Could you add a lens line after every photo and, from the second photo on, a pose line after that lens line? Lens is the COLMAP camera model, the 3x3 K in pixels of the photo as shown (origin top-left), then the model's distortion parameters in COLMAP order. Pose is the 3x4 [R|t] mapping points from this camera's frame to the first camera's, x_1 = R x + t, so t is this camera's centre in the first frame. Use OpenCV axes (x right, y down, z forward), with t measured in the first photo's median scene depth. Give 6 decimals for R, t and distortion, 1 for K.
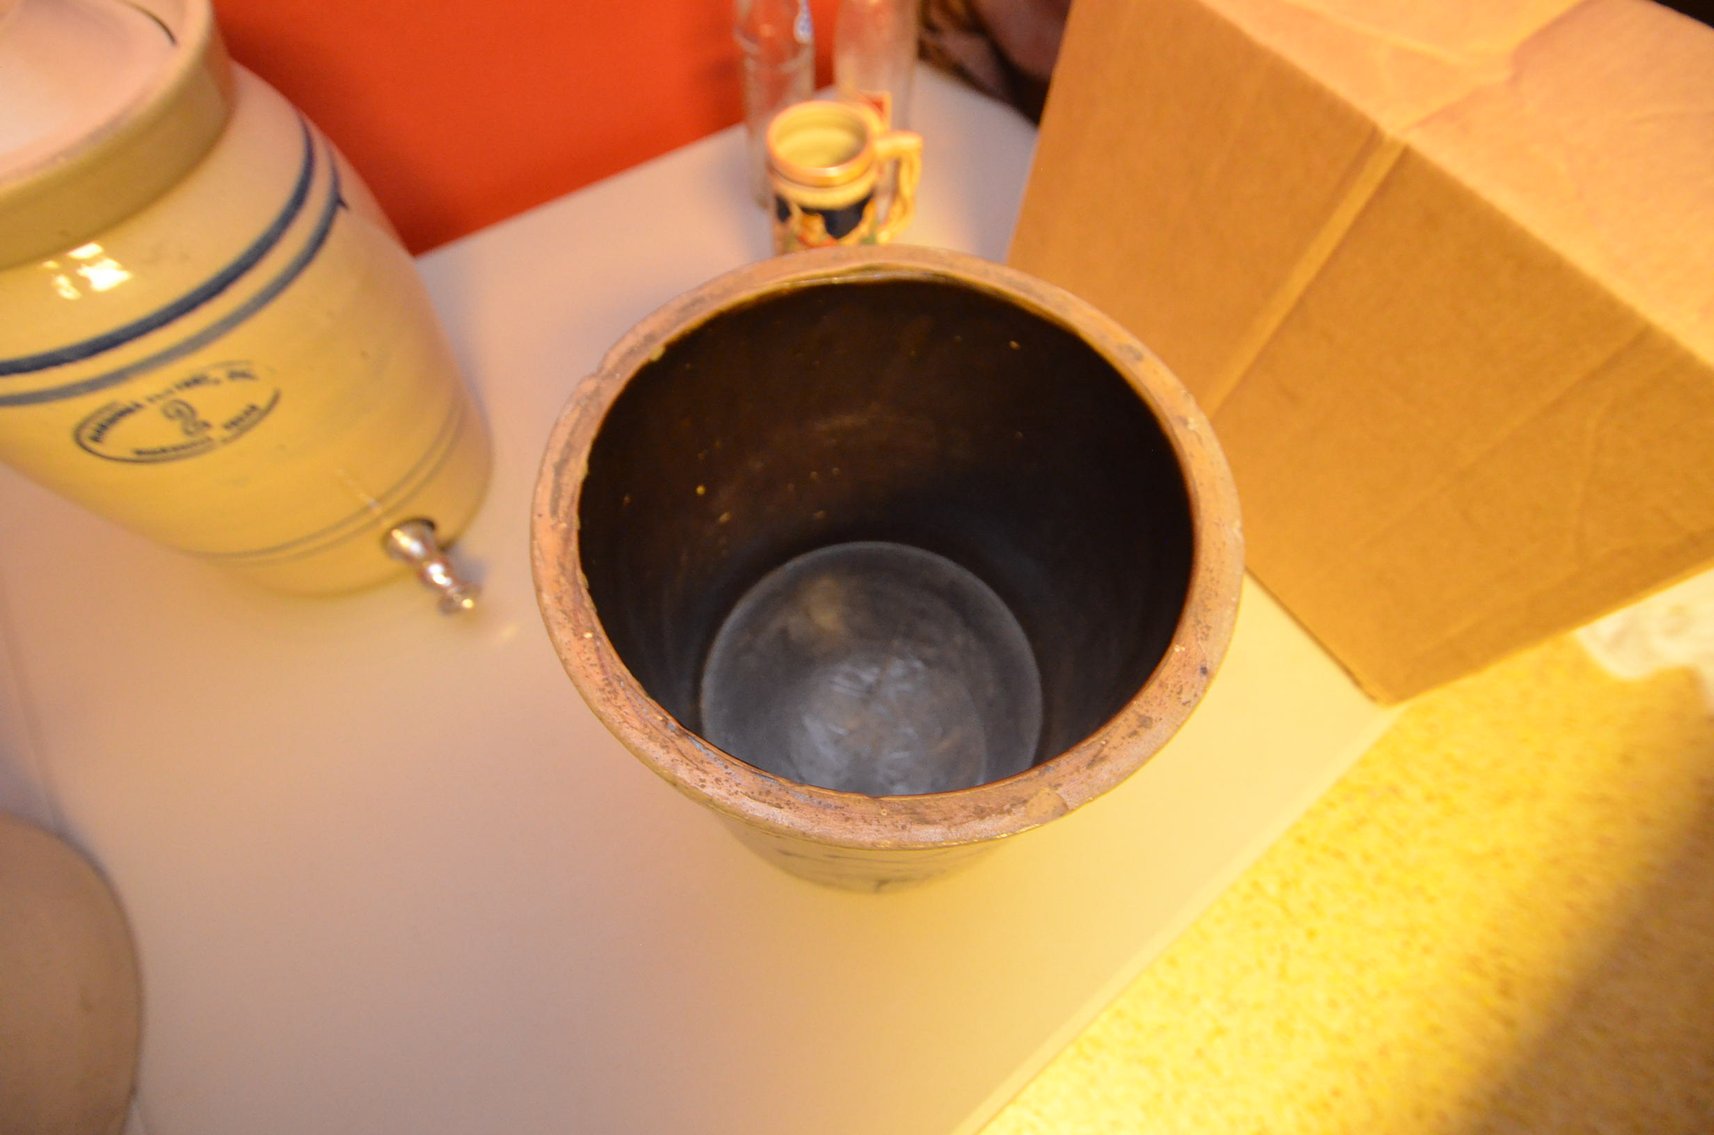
lens RADIAL K [[769.3, 0, 856.8], [0, 769.3, 569.9], [0, 0, 1]] dist [-0.026170, -0.001251]
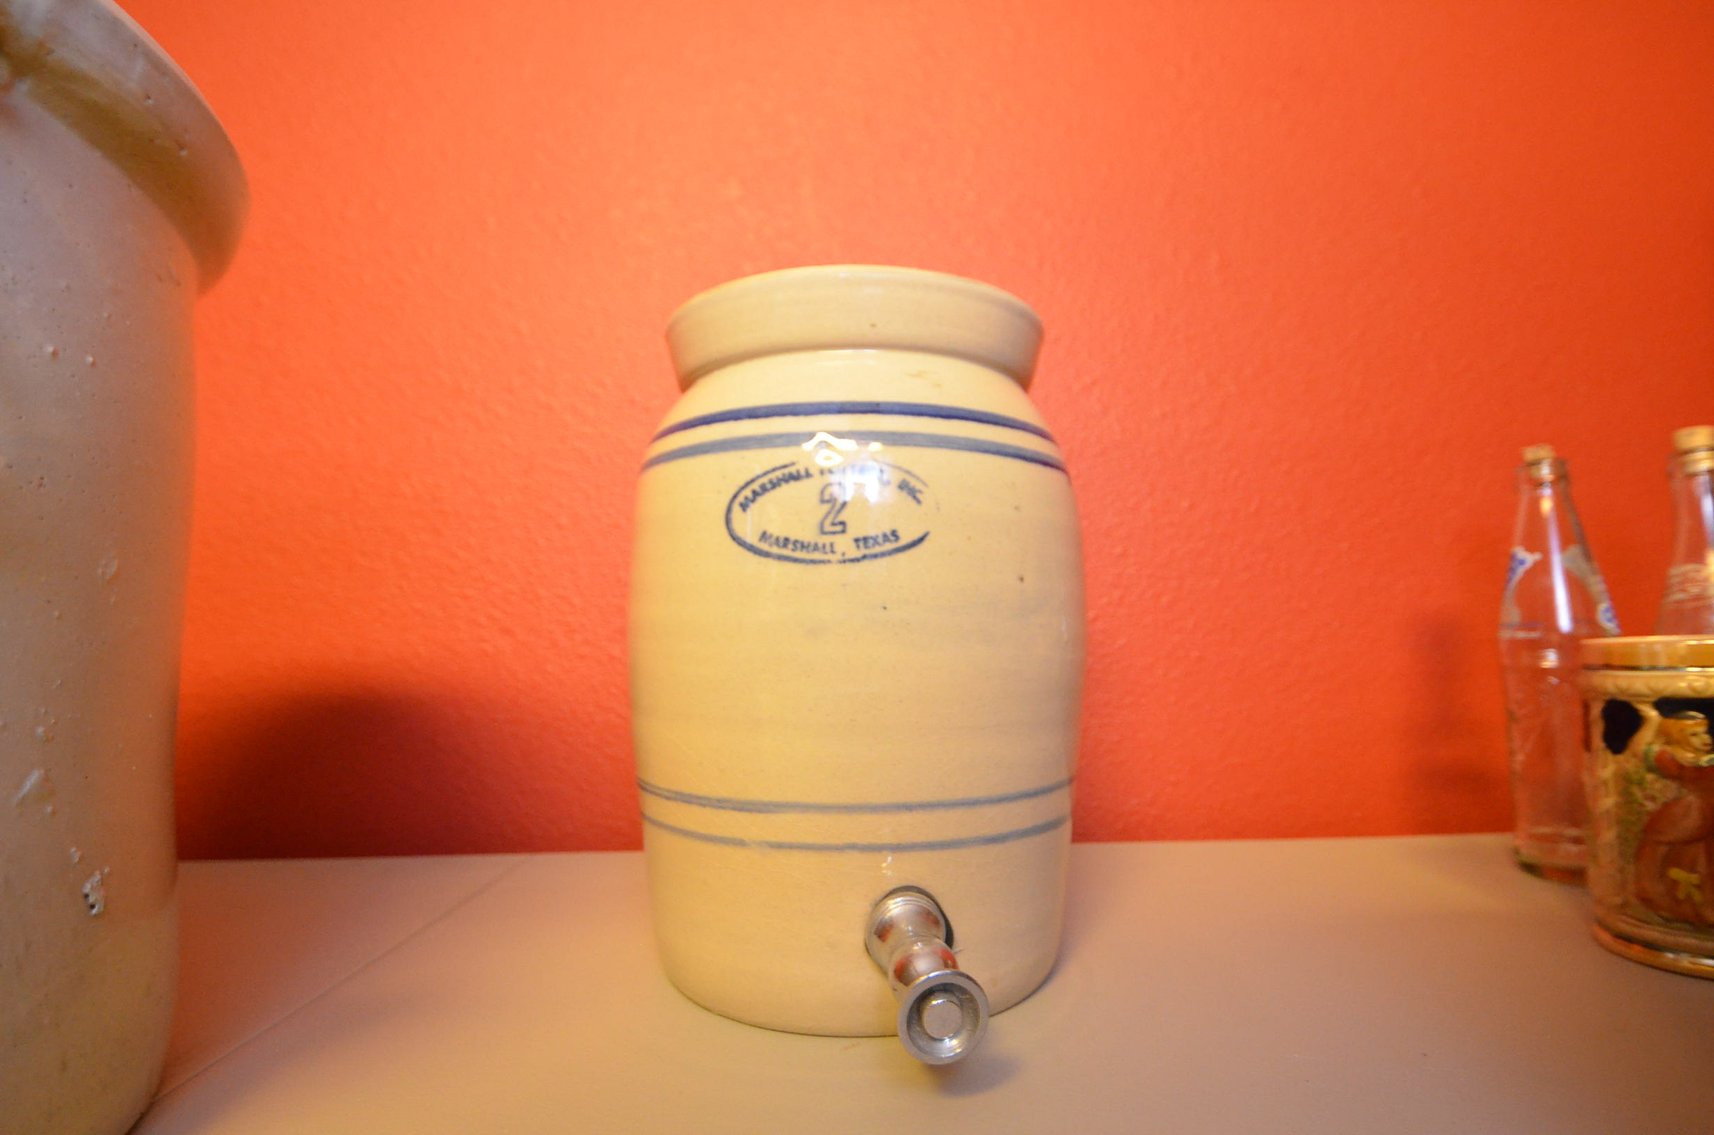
lens RADIAL K [[848.3, 0, 859.8], [0, 848.3, 572.8], [0, 0, 1]] dist [-0.007084, -0.006357]
pose [[0.813160, -0.073967, -0.577321, -0.311380], [-0.508918, 0.390970, -0.766906, 0.544370], [0.282441, 0.917426, 0.280278, 0.793671]]
